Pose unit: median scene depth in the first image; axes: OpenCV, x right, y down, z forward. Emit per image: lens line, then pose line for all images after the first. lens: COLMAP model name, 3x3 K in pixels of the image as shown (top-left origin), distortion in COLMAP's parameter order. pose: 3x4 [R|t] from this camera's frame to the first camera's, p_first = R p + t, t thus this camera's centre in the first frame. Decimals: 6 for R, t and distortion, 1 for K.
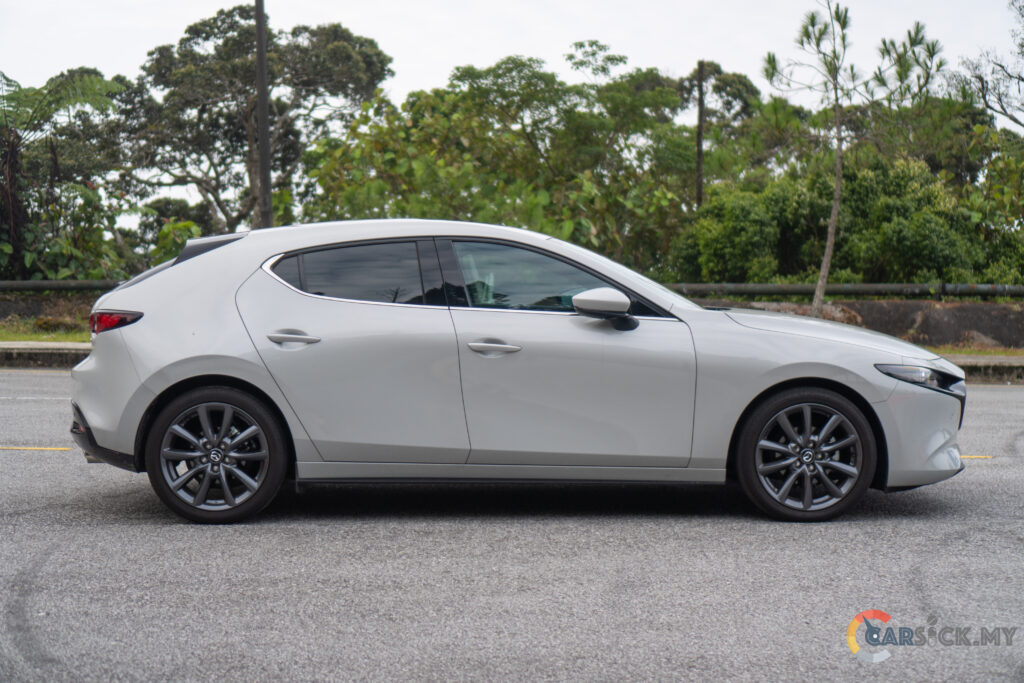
lens RADIAL K [[1543.1, 0, 512.0], [0, 1543.1, 341.5], [0, 0, 1]] dist [-0.049450, -0.082250]
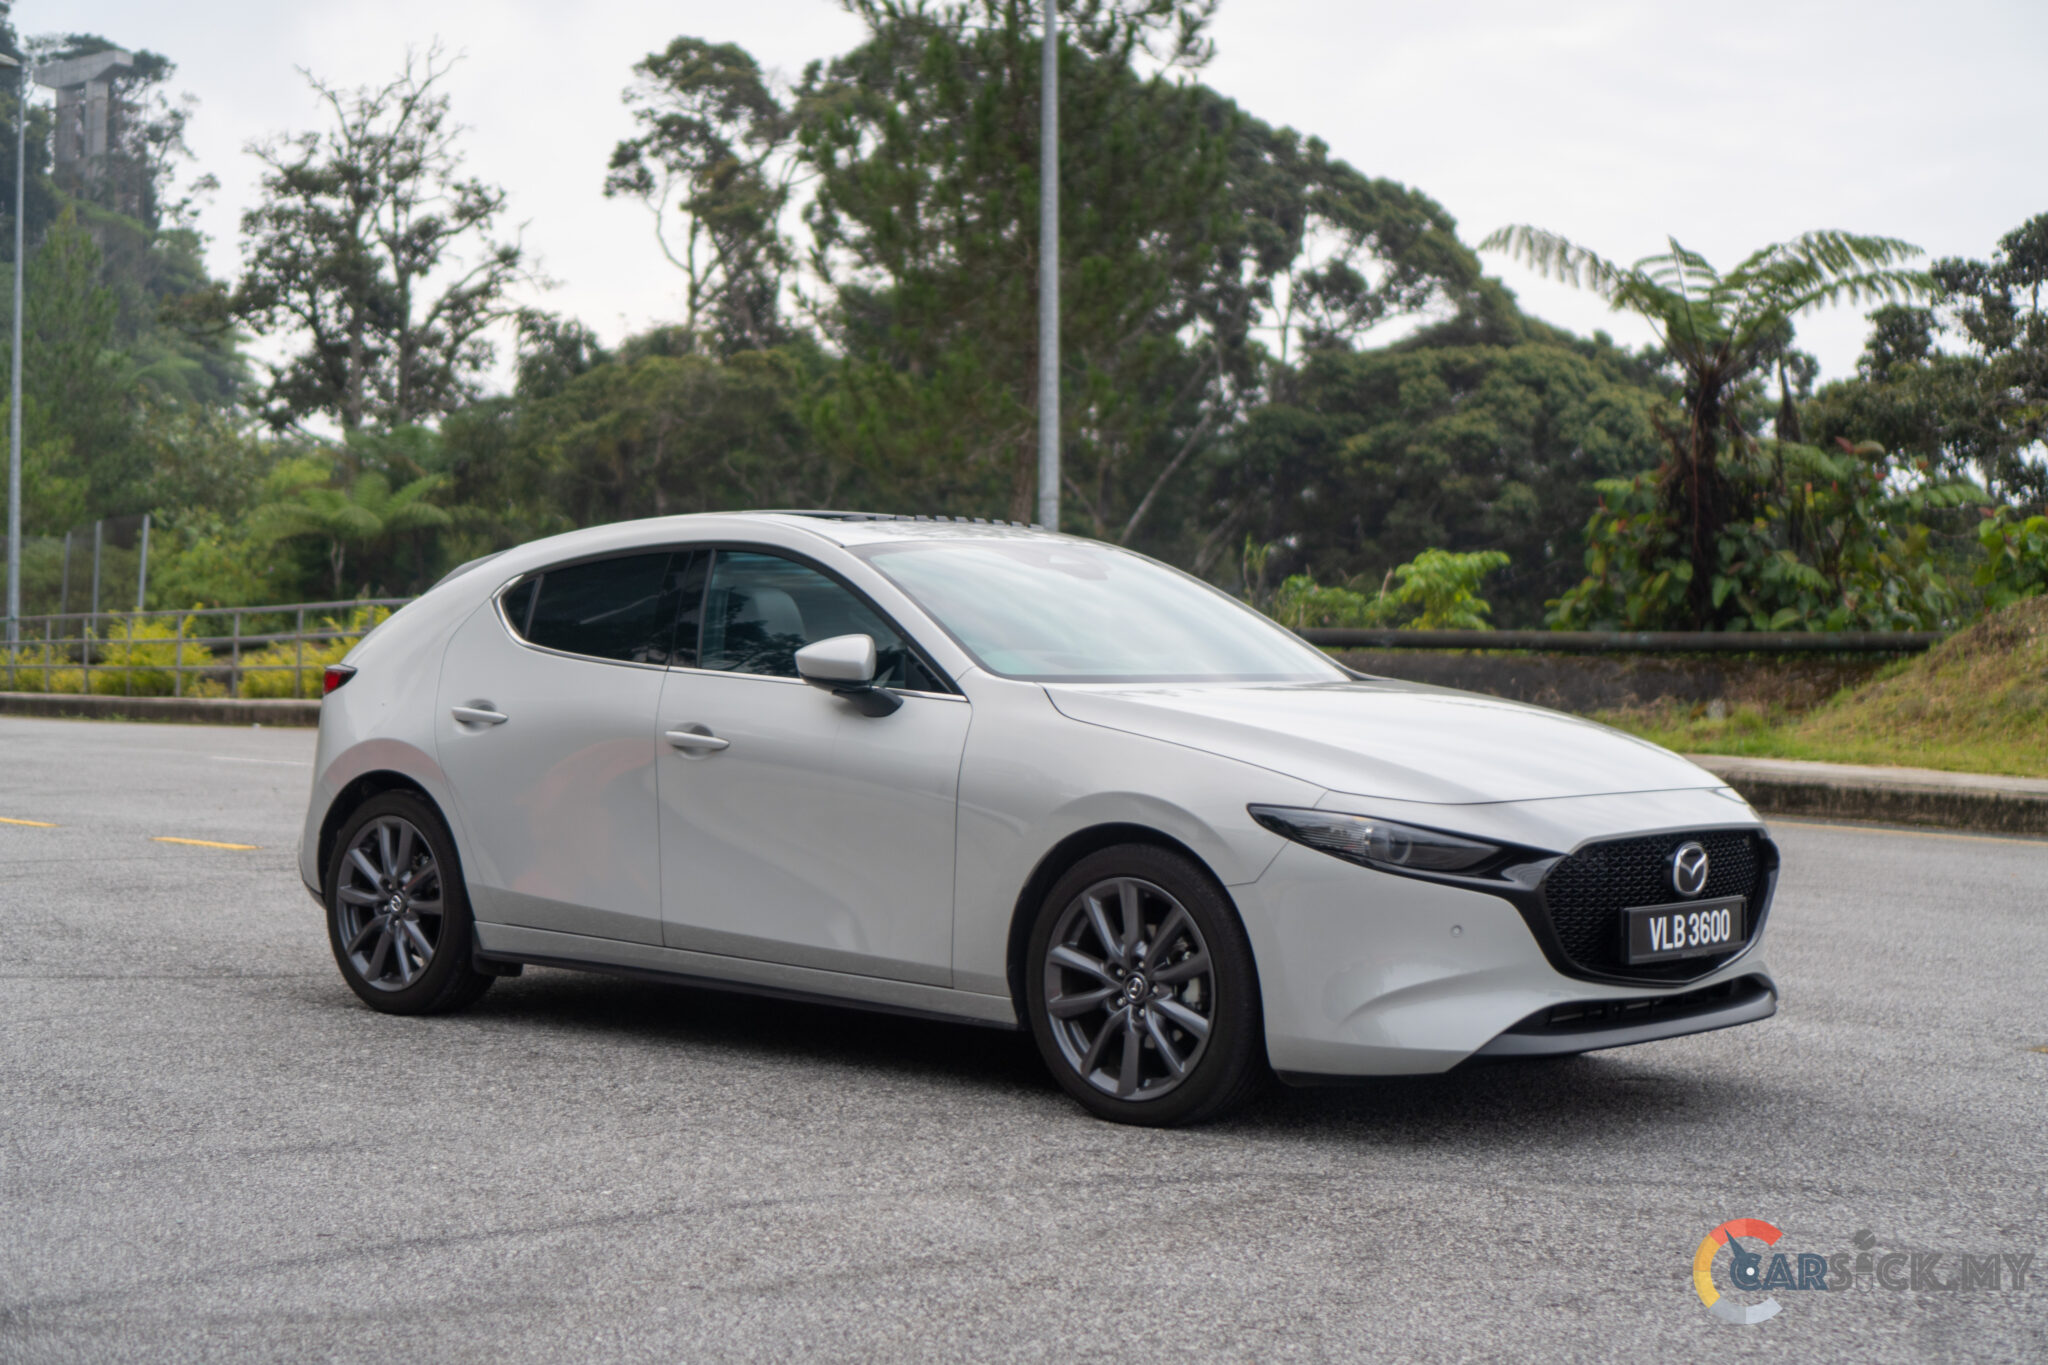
lens RADIAL K [[3086.1, 0, 1024.0], [0, 3086.1, 682.5], [0, 0, 1]] dist [-0.049450, -0.082250]
pose [[0.719778, 0.016821, -0.694001, 0.835967], [-0.034413, 0.999342, -0.011469, -0.008680], [0.693351, 0.032137, 0.719883, 0.278758]]
